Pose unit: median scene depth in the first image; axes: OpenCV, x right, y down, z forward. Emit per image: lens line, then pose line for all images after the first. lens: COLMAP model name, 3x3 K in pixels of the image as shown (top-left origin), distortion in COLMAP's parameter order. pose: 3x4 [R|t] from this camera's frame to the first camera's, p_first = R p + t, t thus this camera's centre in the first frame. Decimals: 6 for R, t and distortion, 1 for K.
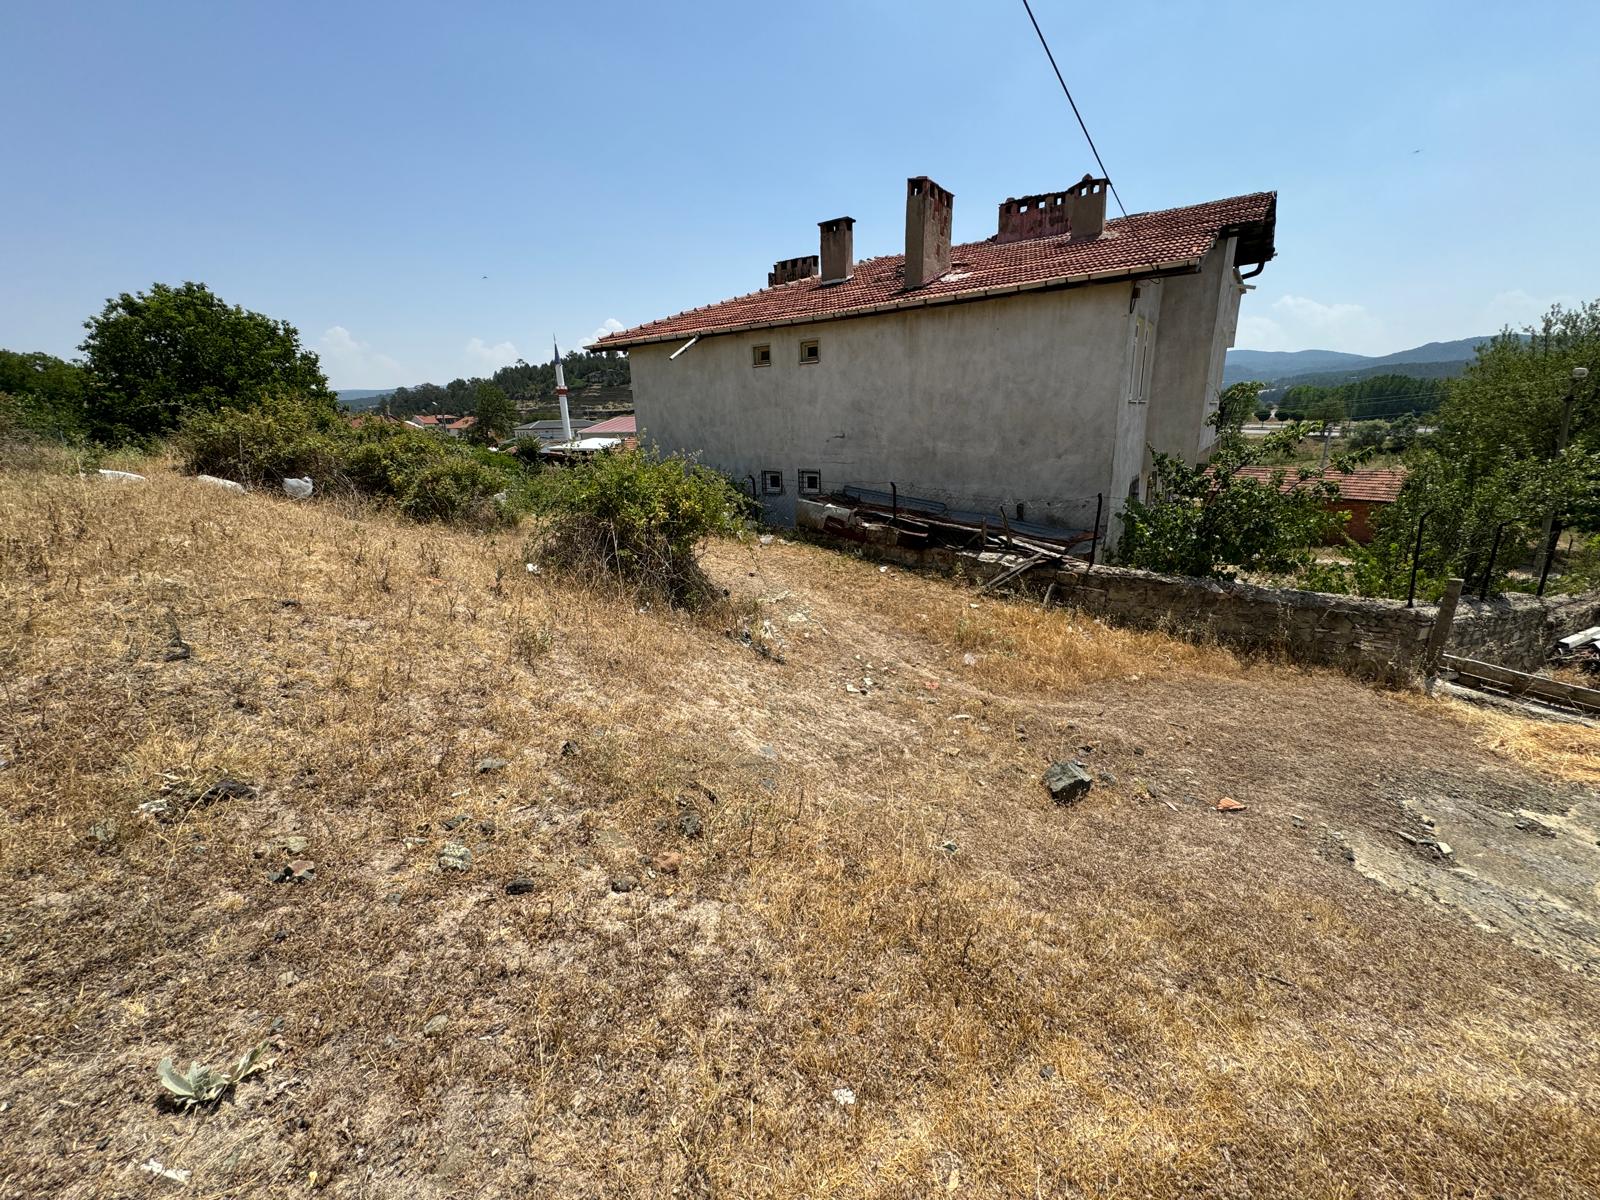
lens RADIAL K [[637.5, 0, 798.4], [0, 637.5, 595.7], [0, 0, 1]] dist [-0.001520, 0.000340]
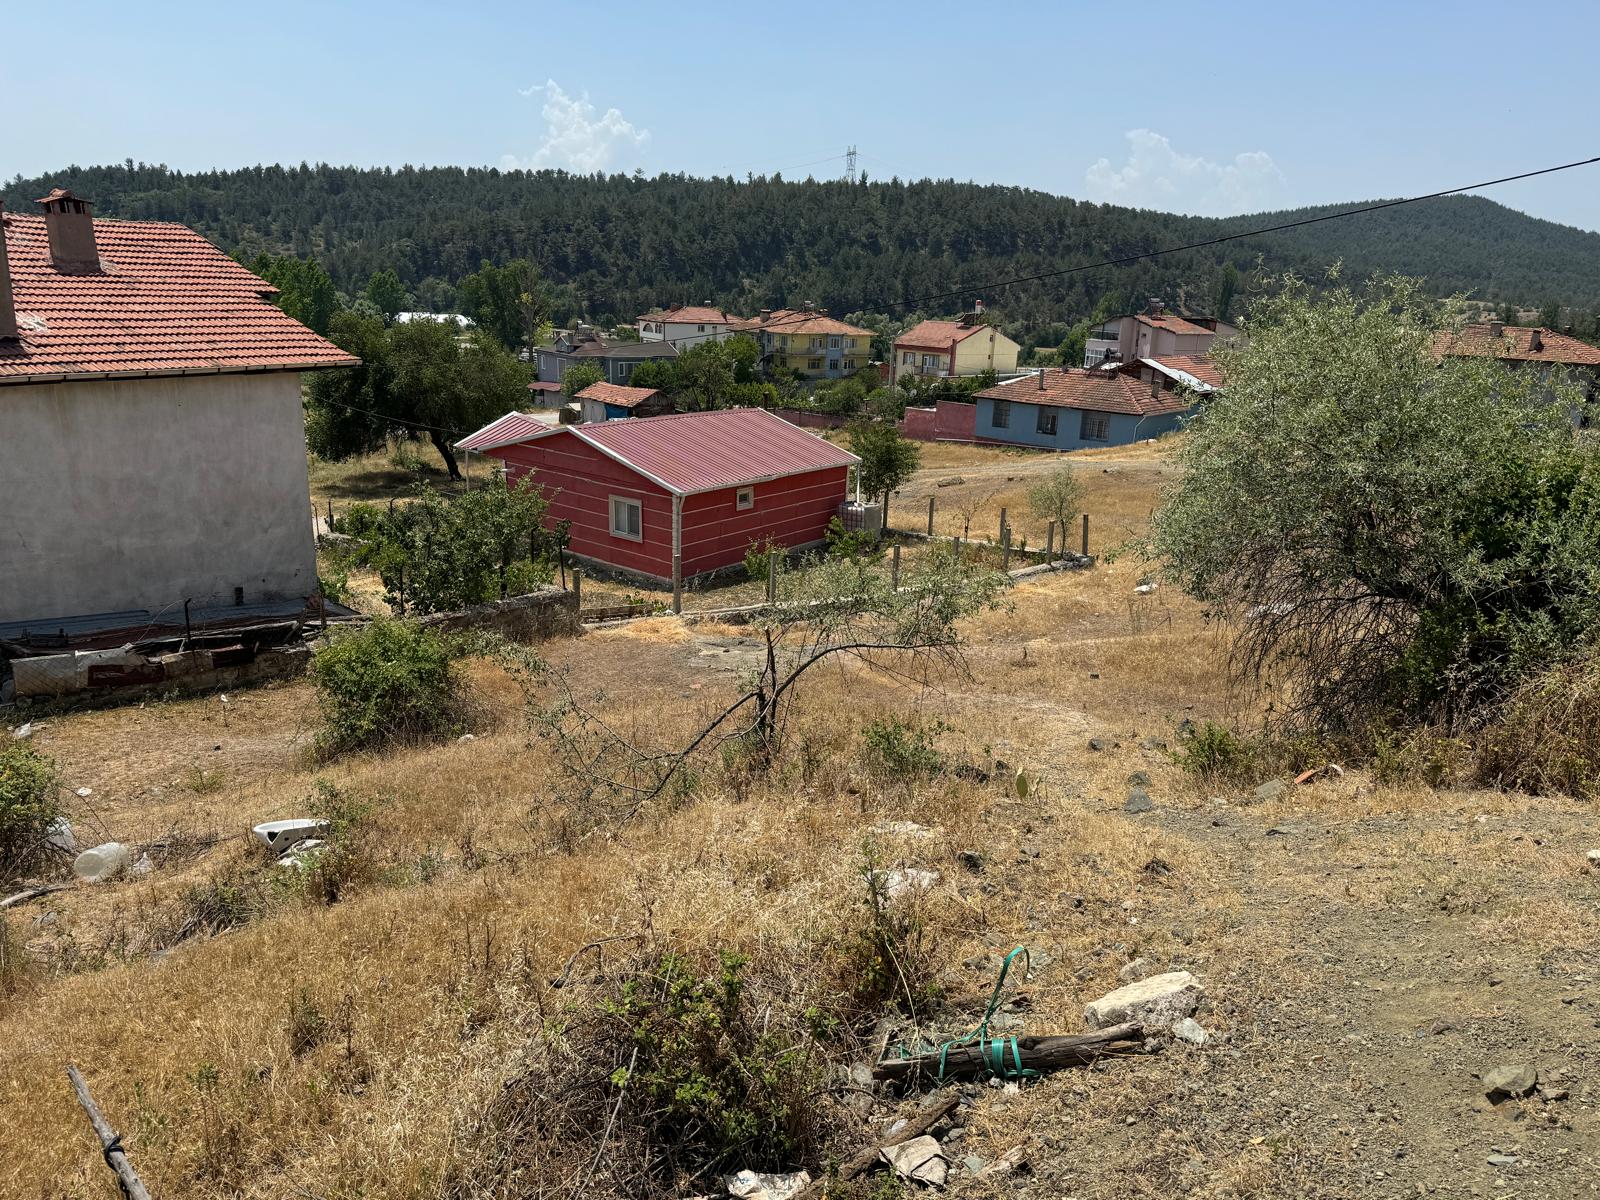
lens RADIAL K [[1109.1, 0, 794.8], [0, 1109.1, 602.5], [0, 0, 1]] dist [0.138061, -0.219224]
pose [[-0.013859, -0.245885, 0.969200, -1.110433], [0.231946, 0.942063, 0.242317, -0.299398], [-0.972630, 0.228161, 0.043976, 0.148747]]
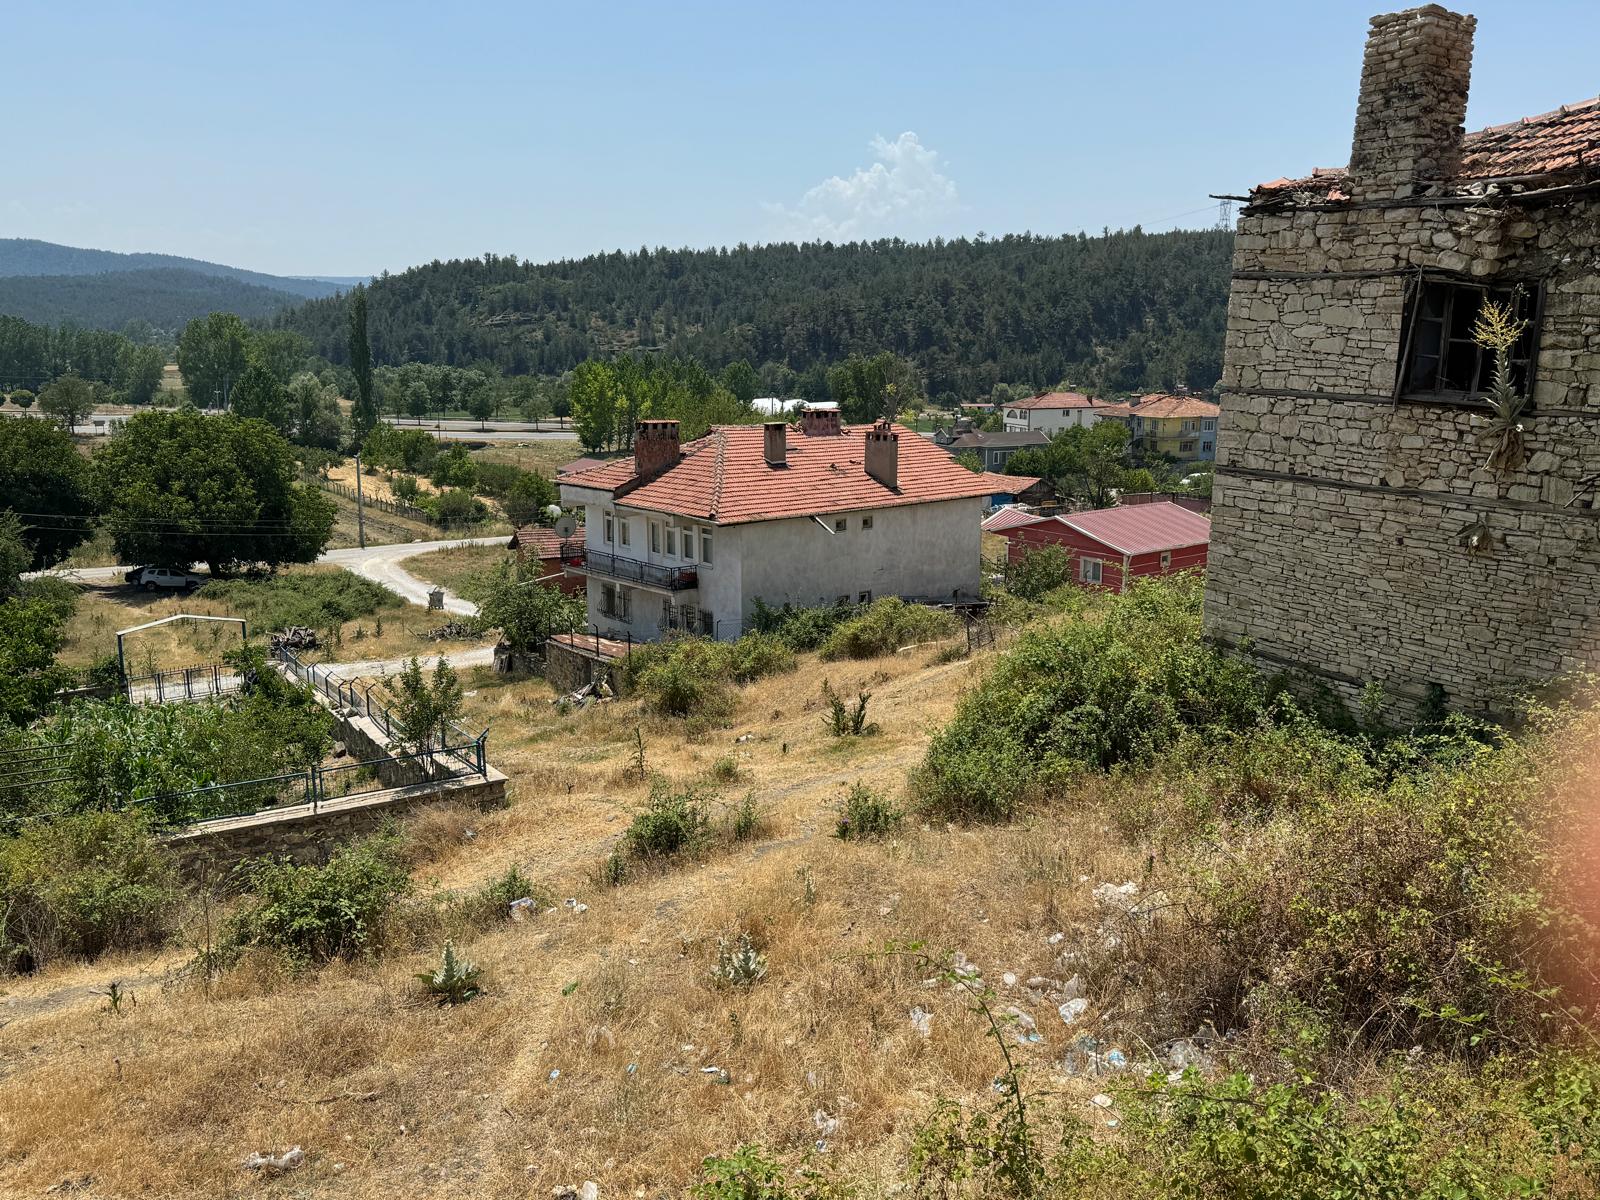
lens RADIAL K [[1292.5, 0, 807.3], [0, 1292.5, 608.1], [0, 0, 1]] dist [0.126107, -0.003987]
pose [[0.235416, -0.167063, 0.957429, -3.460551], [0.250808, 0.962191, 0.106224, -0.592927], [-0.938975, 0.215124, 0.268416, 0.299014]]
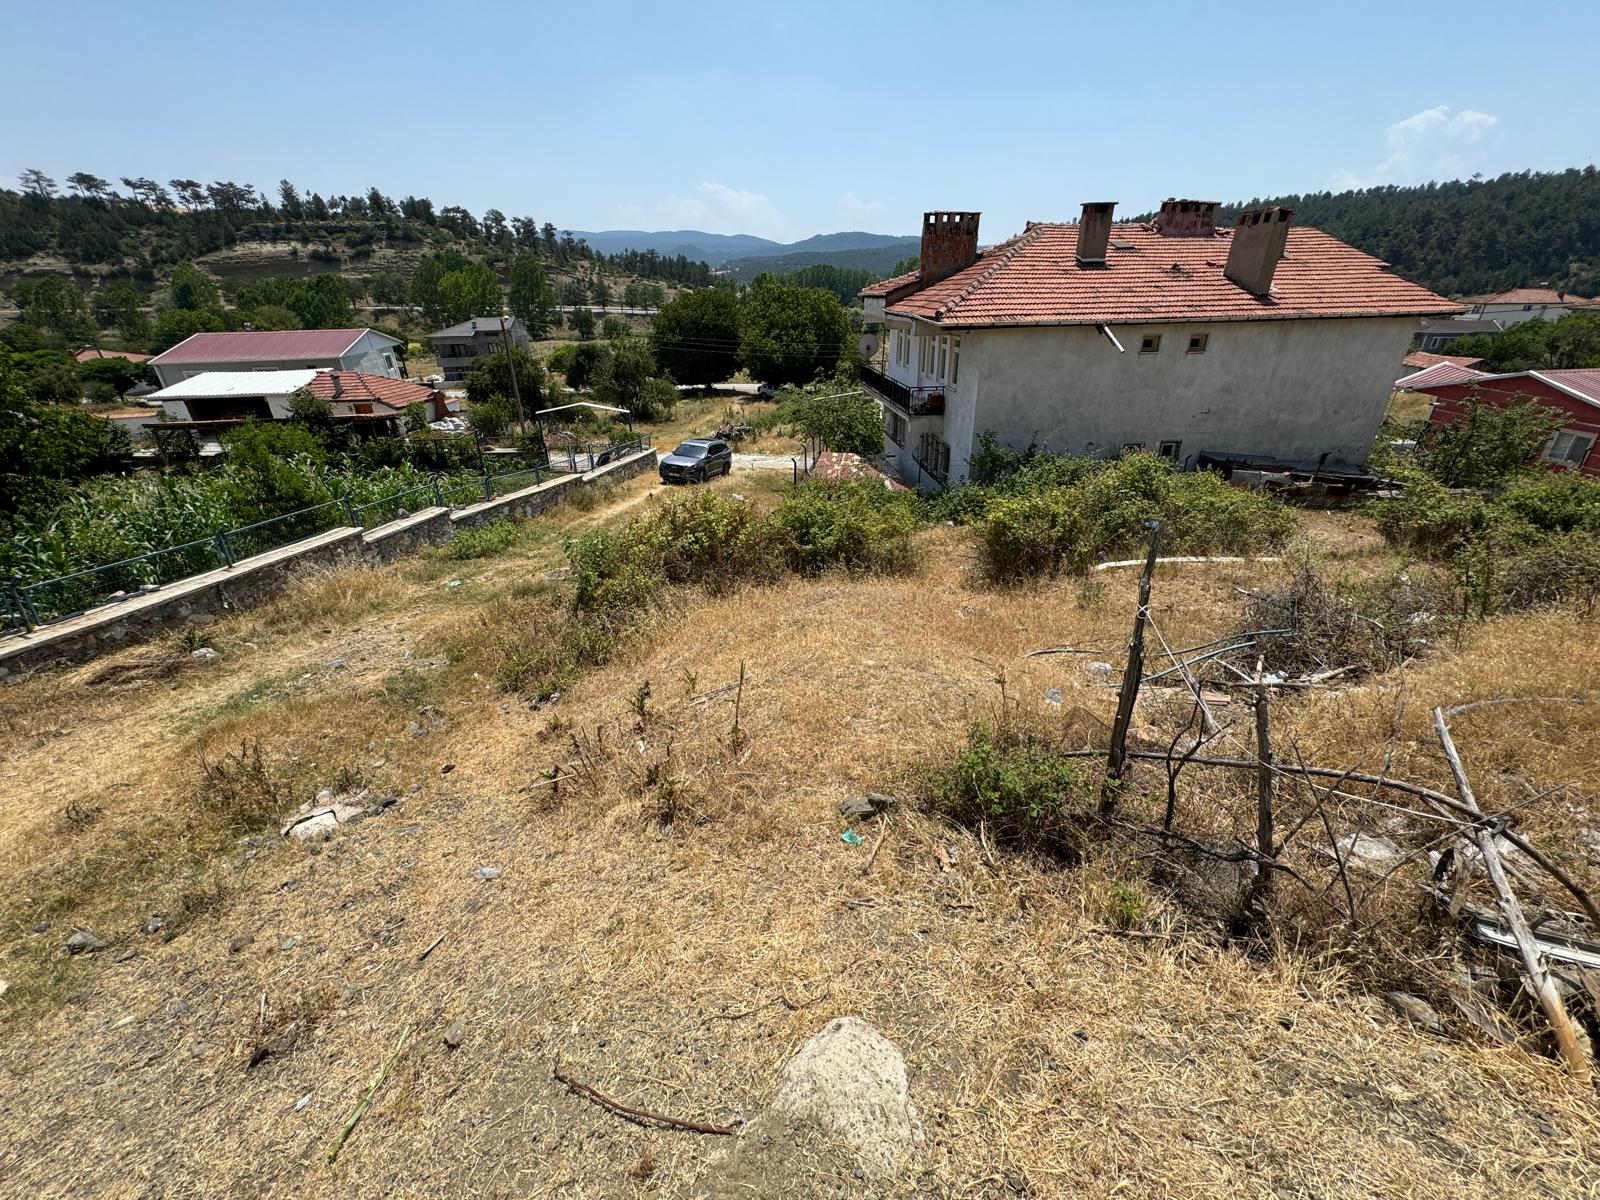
lens RADIAL K [[636.2, 0, 799.9], [0, 636.2, 597.1], [0, 0, 1]] dist [-0.002361, 0.001082]
pose [[0.746145, -0.280302, 0.603903, -1.462011], [0.173434, 0.957570, 0.230173, -0.345868], [-0.642797, -0.067005, 0.763100, 0.562010]]
